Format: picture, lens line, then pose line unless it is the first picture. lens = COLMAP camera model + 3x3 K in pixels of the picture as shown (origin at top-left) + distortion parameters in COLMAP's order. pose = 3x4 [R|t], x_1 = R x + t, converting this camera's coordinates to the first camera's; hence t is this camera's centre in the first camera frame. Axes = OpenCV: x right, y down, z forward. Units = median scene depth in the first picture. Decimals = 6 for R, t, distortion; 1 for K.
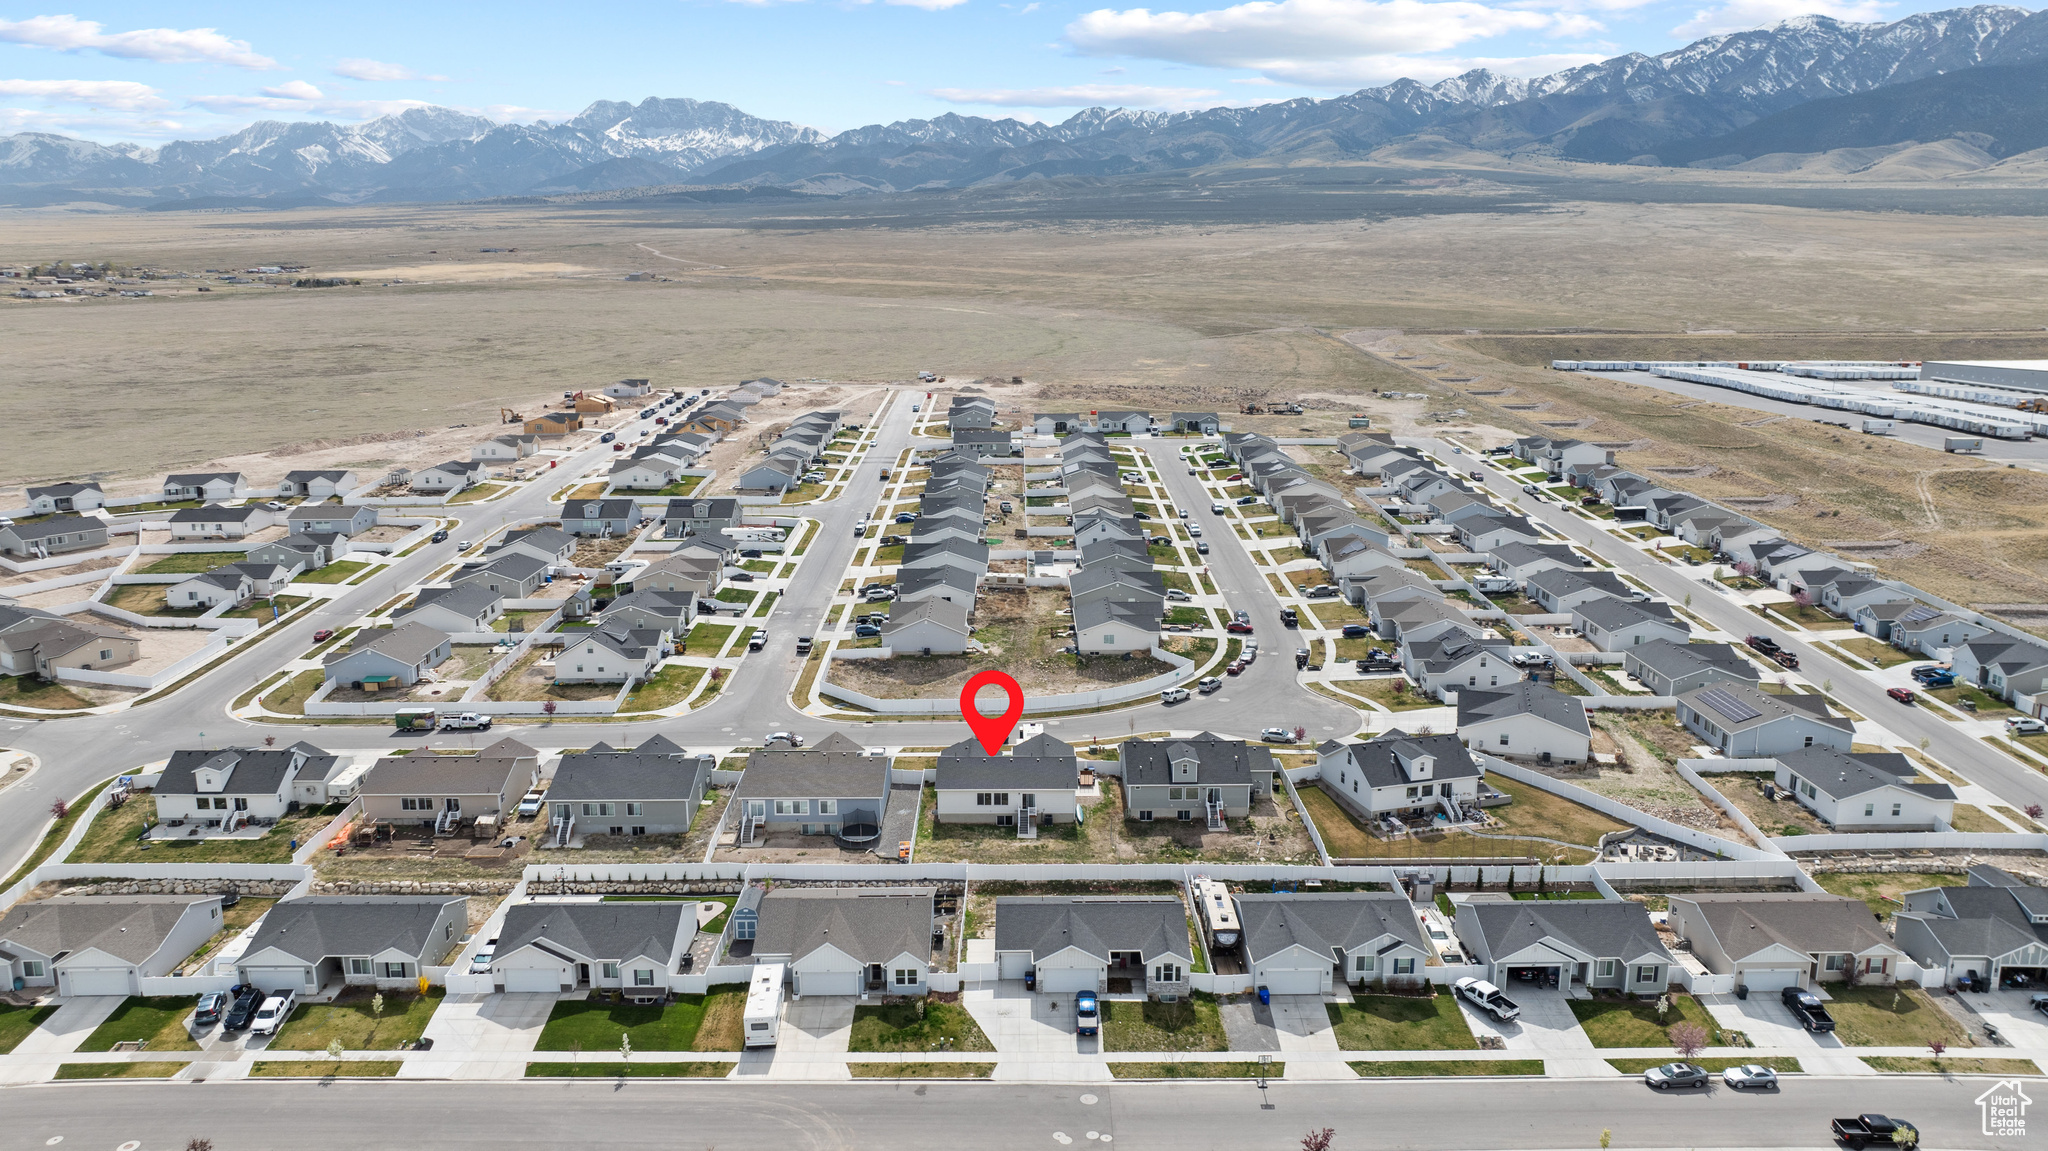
lens RADIAL K [[1439.3, 0, 1027.8], [0, 1439.3, 573.9], [0, 0, 1]] dist [-0.025614, 0.019728]
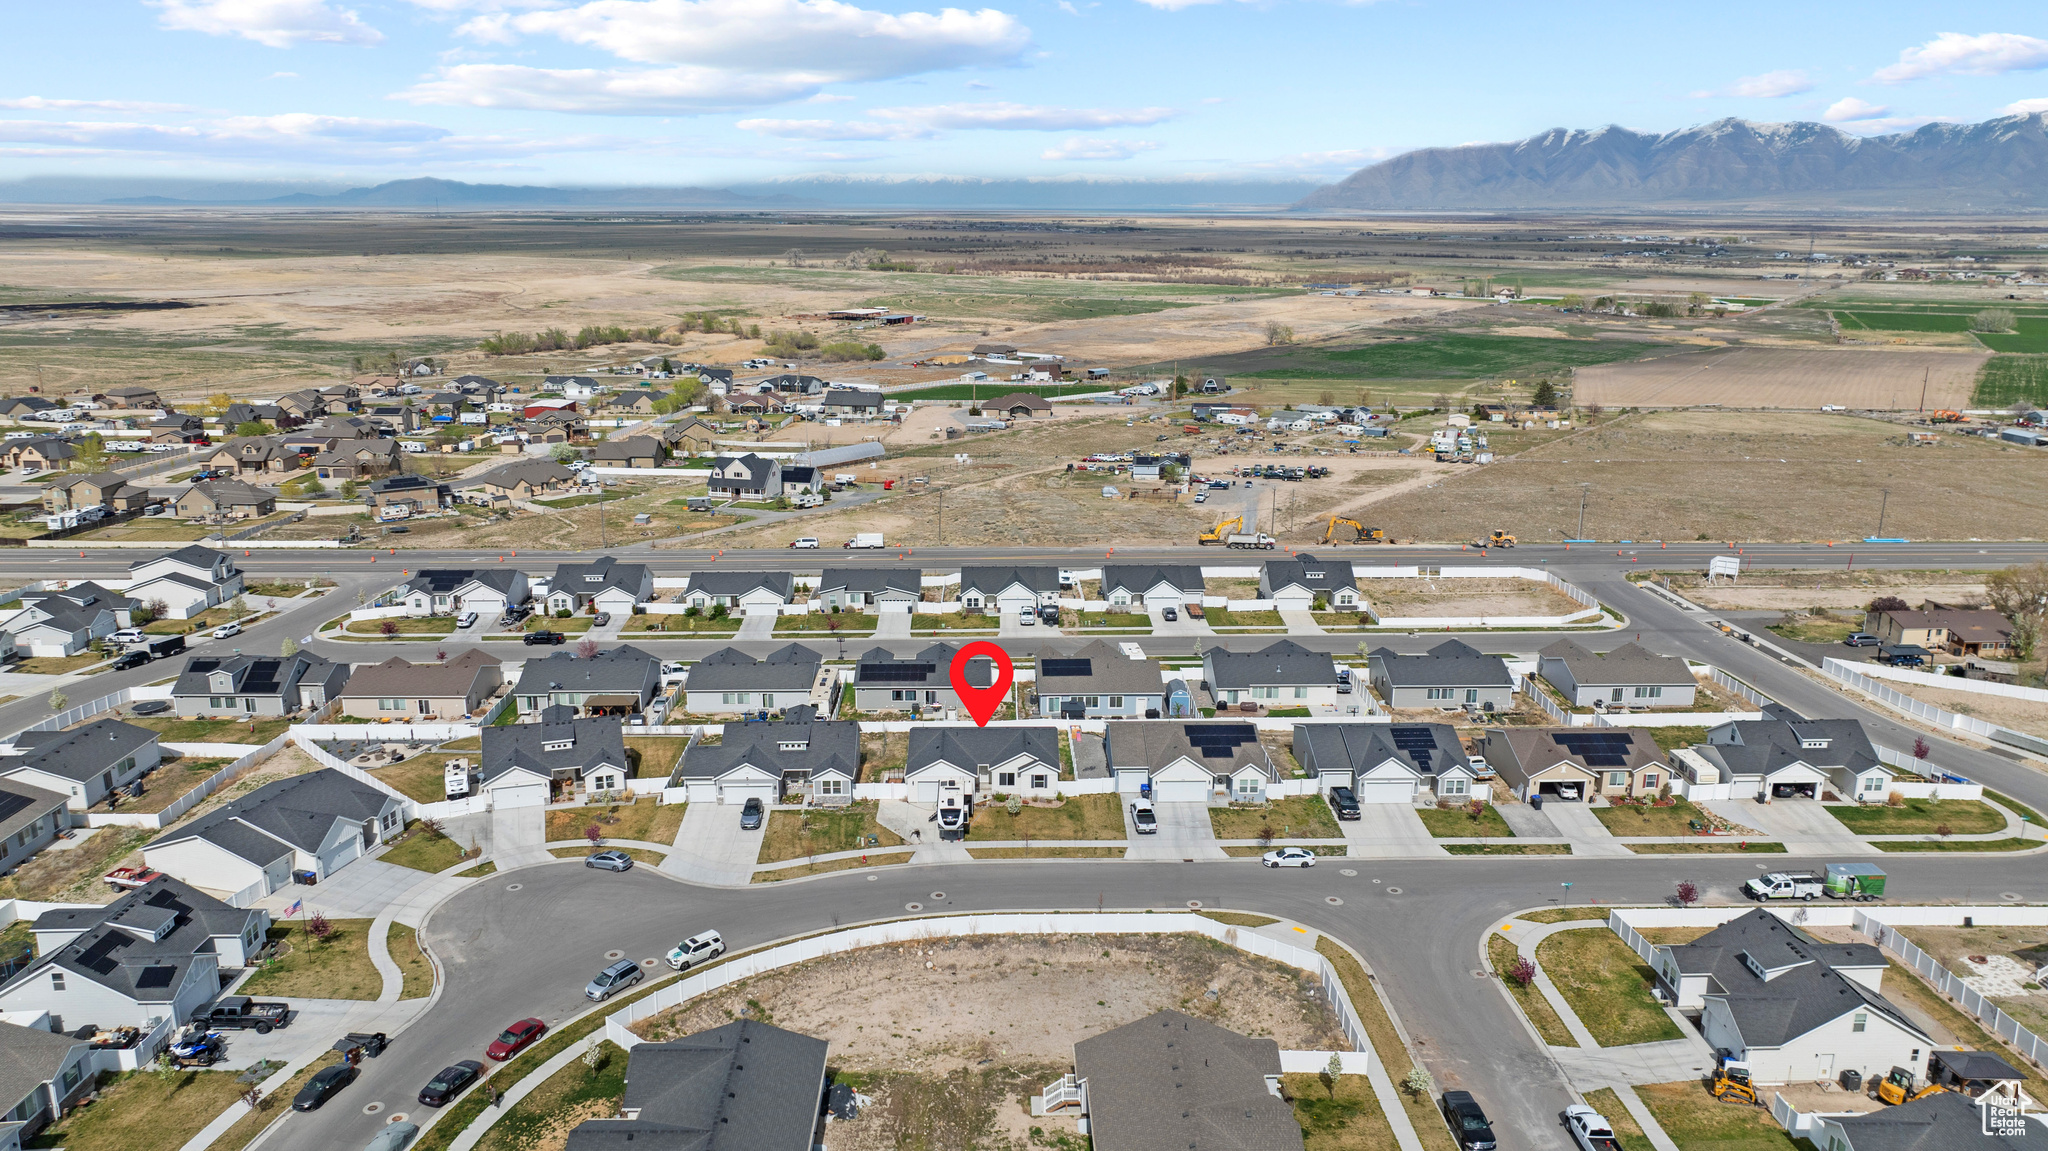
lens RADIAL K [[1439.3, 0, 1027.8], [0, 1439.3, 573.9], [0, 0, 1]] dist [-0.025614, 0.019728]
pose [[-0.999820, -0.000010, -0.018994, -0.017571], [-0.008623, 0.891228, 0.453474, -0.275906], [0.016923, 0.453556, -0.891067, 1.267411]]
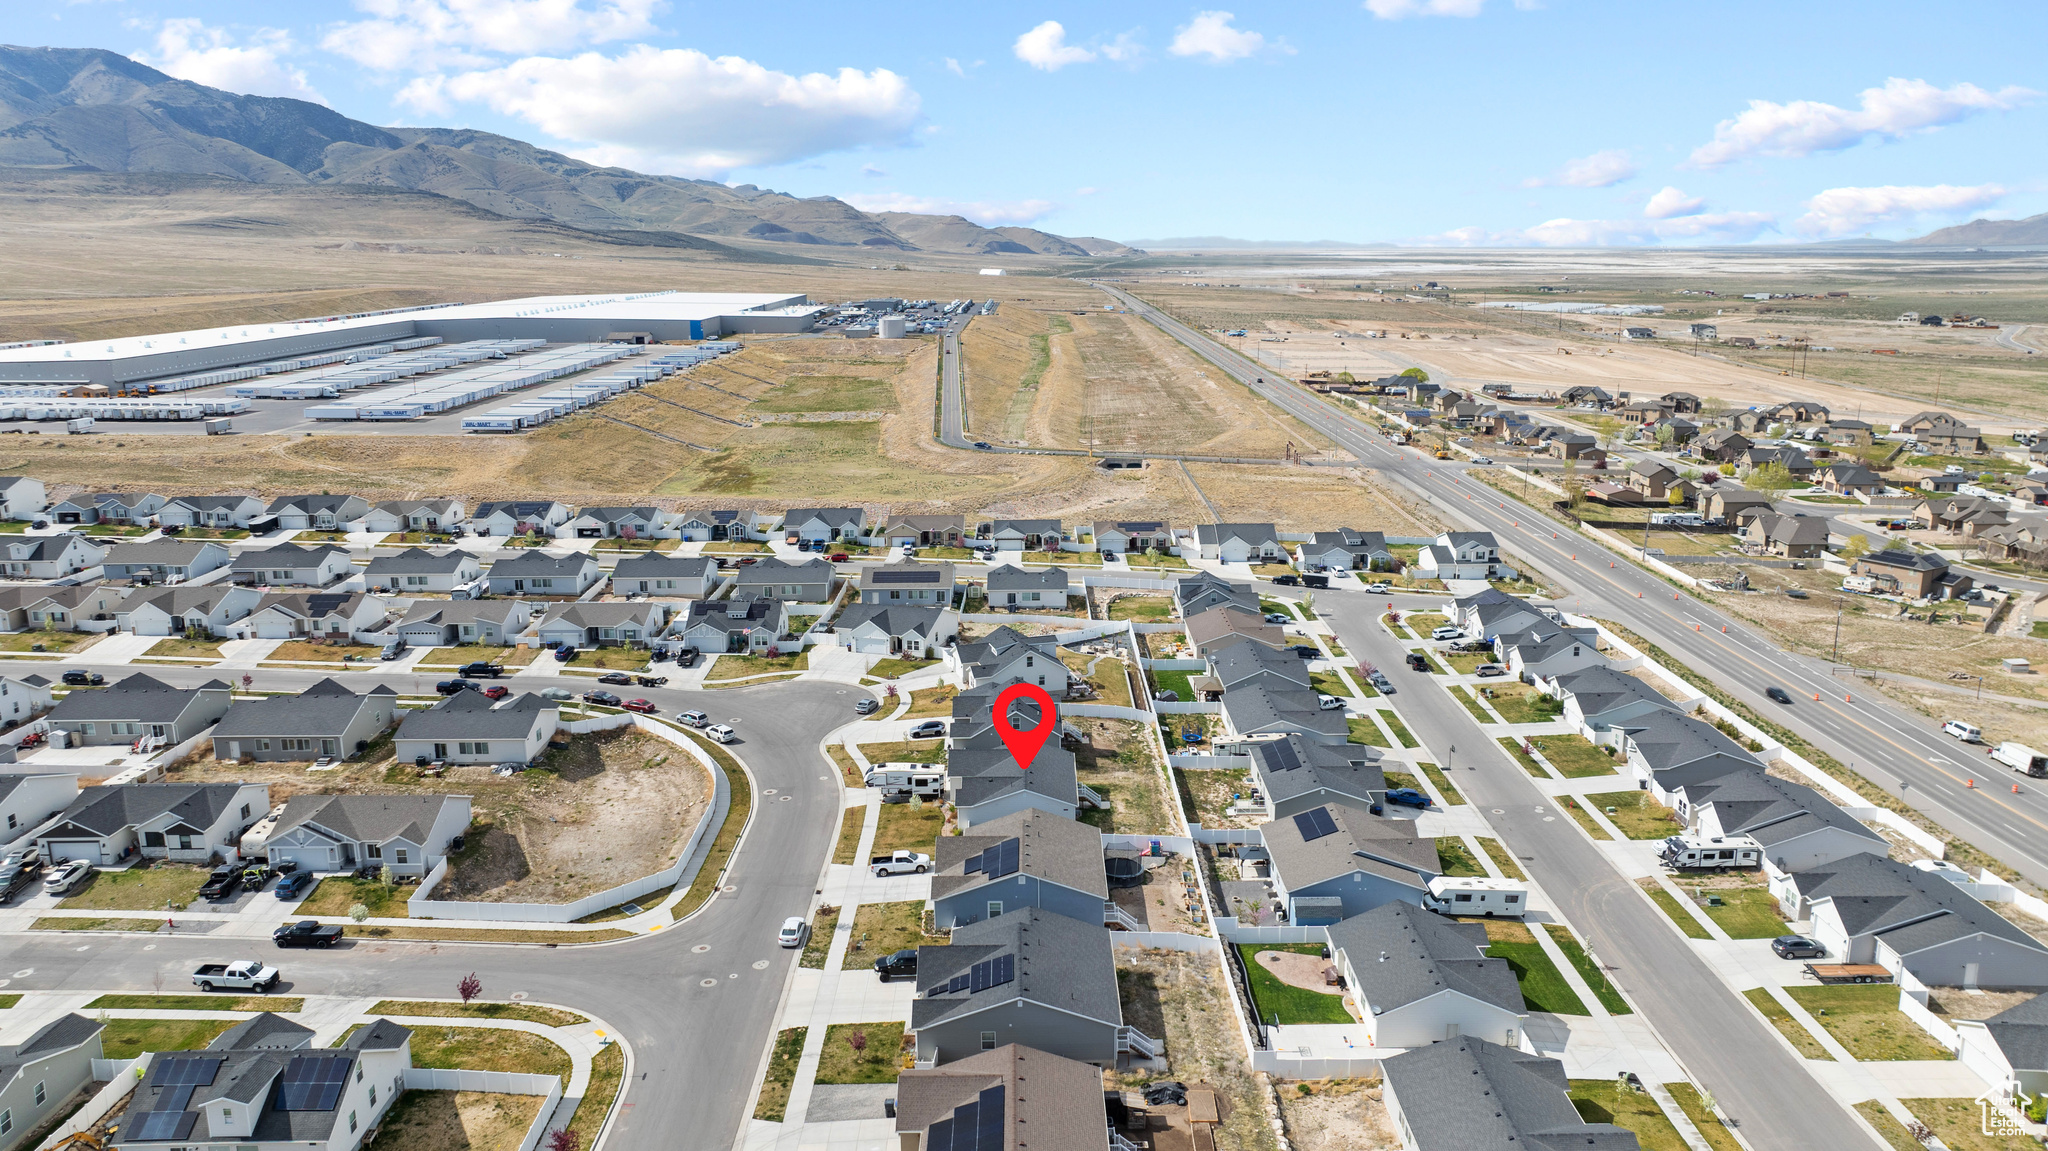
lens RADIAL K [[1439.3, 0, 1027.8], [0, 1439.3, 573.9], [0, 0, 1]] dist [-0.025614, 0.019728]
pose [[0.006729, -0.224296, 0.974498, -0.649676], [0.220647, 0.950834, 0.217326, -0.141336], [-0.975331, 0.213557, 0.055888, 0.648985]]
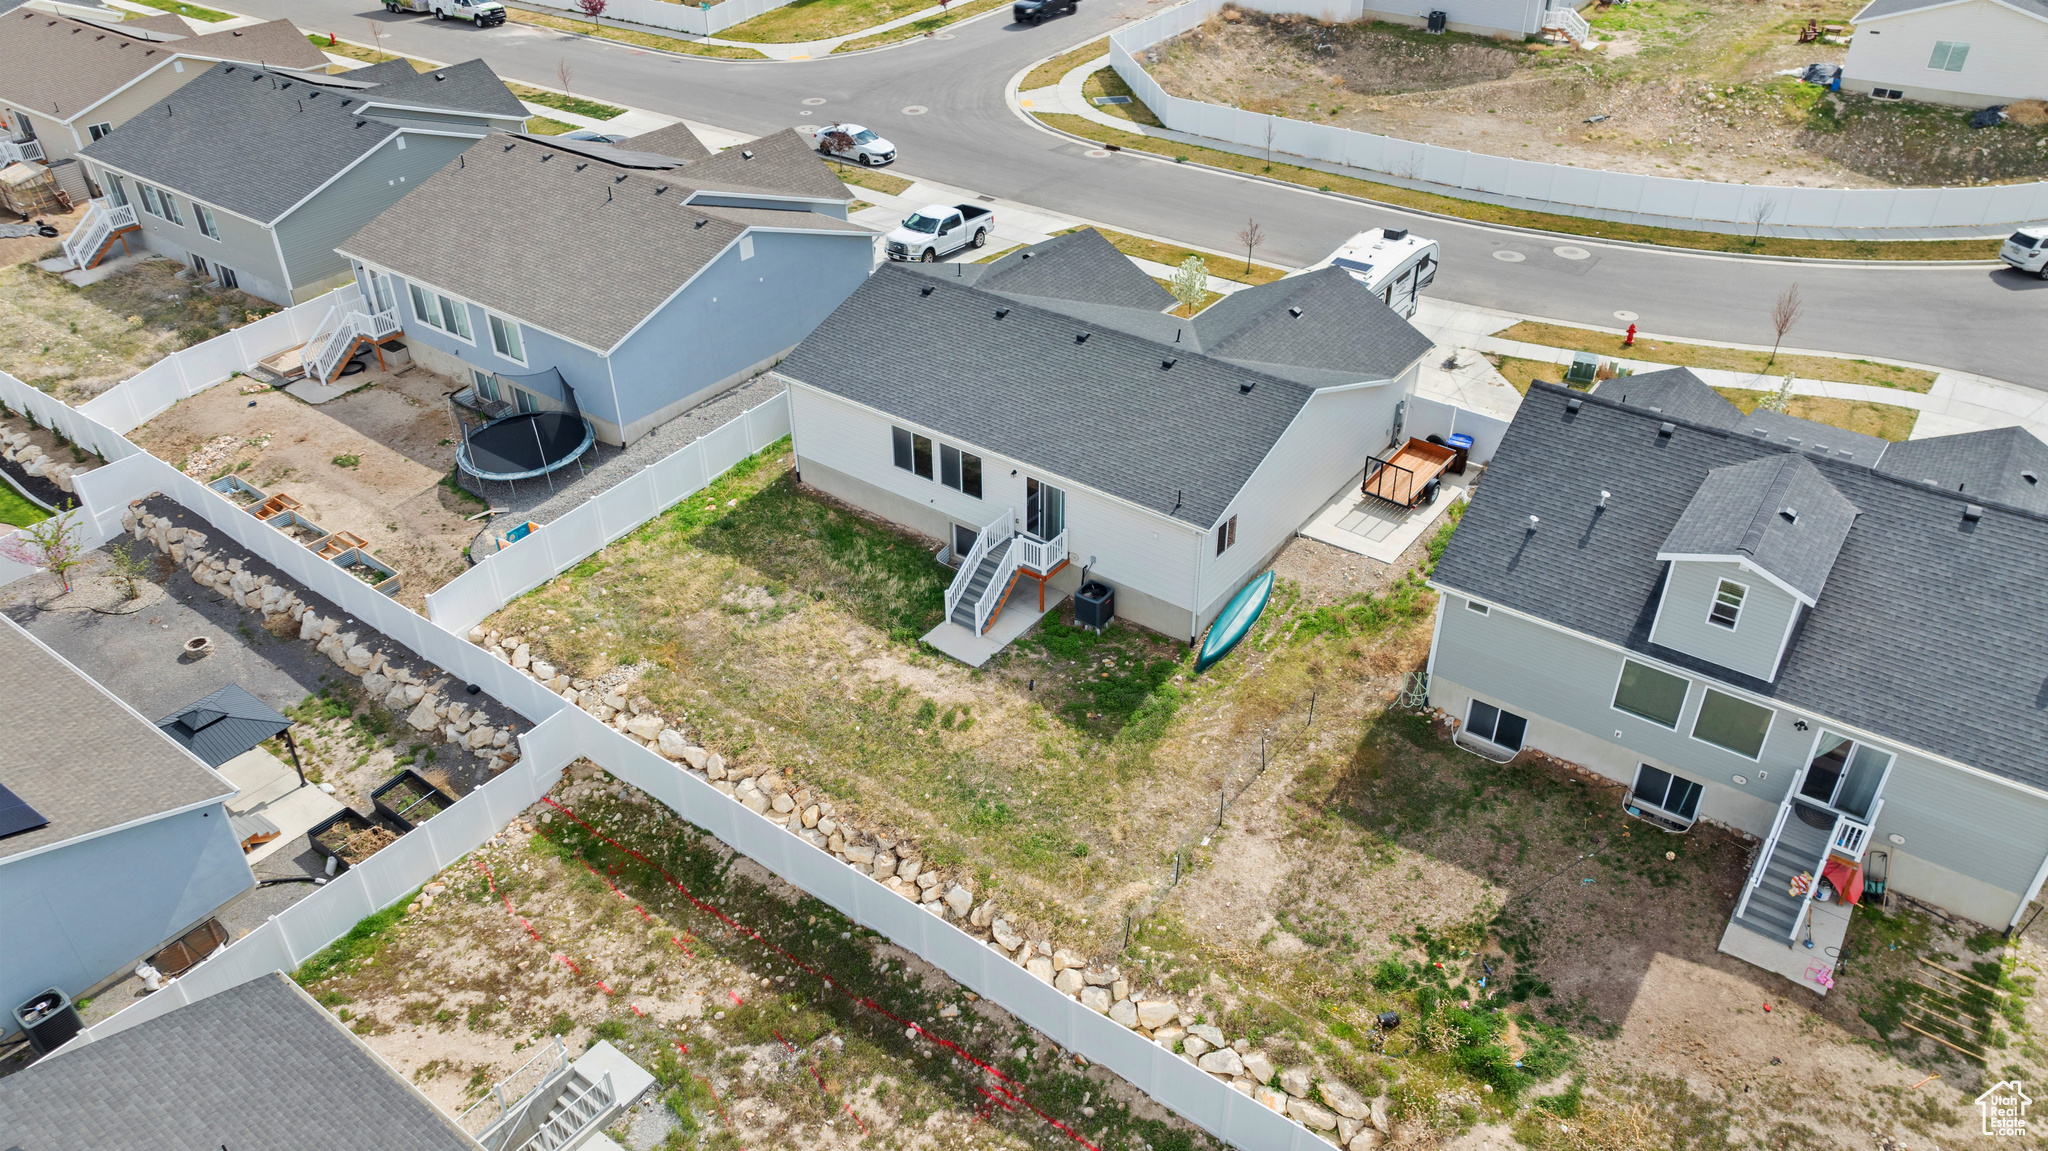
lens RADIAL K [[1439.3, 0, 1027.8], [0, 1439.3, 573.9], [0, 0, 1]] dist [-0.025614, 0.019728]
pose [[0.797800, 0.332447, -0.502985, 0.089822], [-0.124393, 0.907056, 0.402214, 0.045193], [0.589951, -0.258318, 0.765003, 0.550921]]
